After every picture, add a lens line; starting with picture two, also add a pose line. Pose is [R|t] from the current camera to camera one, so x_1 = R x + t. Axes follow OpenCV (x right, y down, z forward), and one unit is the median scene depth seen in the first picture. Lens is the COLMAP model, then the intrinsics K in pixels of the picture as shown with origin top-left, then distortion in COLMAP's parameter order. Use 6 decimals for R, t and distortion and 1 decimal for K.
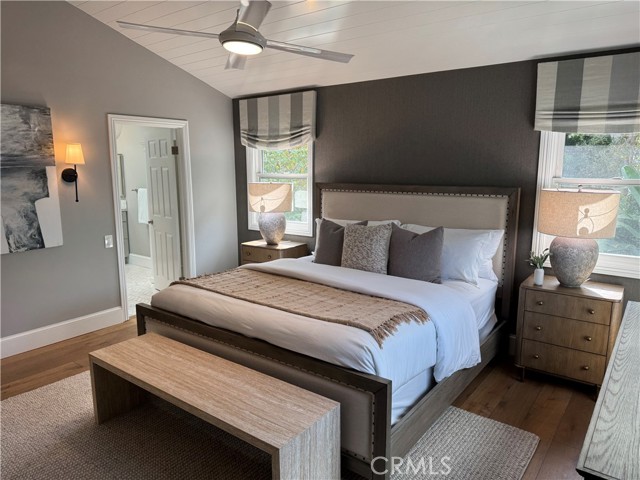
lens RADIAL K [[450.2, 0, 320.8], [0, 450.2, 241.2], [0, 0, 1]] dist [0.063000, -0.080938]
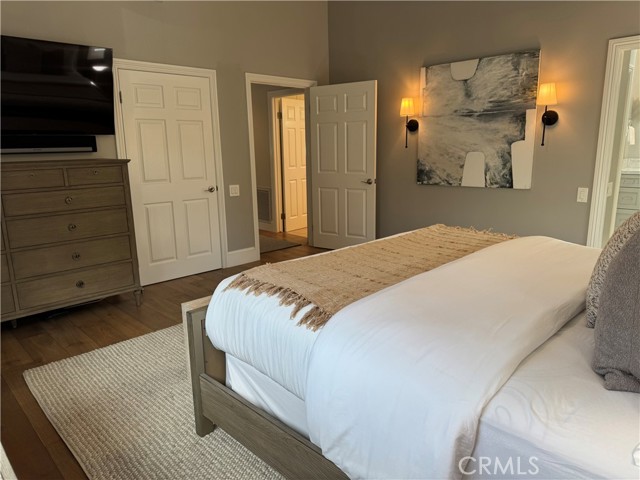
lens RADIAL K [[450.2, 0, 321.2], [0, 450.2, 236.1], [0, 0, 1]] dist [0.063000, -0.080938]
pose [[-0.159237, 0.202233, -0.966305, 0.533916], [-0.148579, 0.962737, 0.225970, -0.052835], [0.975996, 0.179555, -0.123256, 0.732757]]
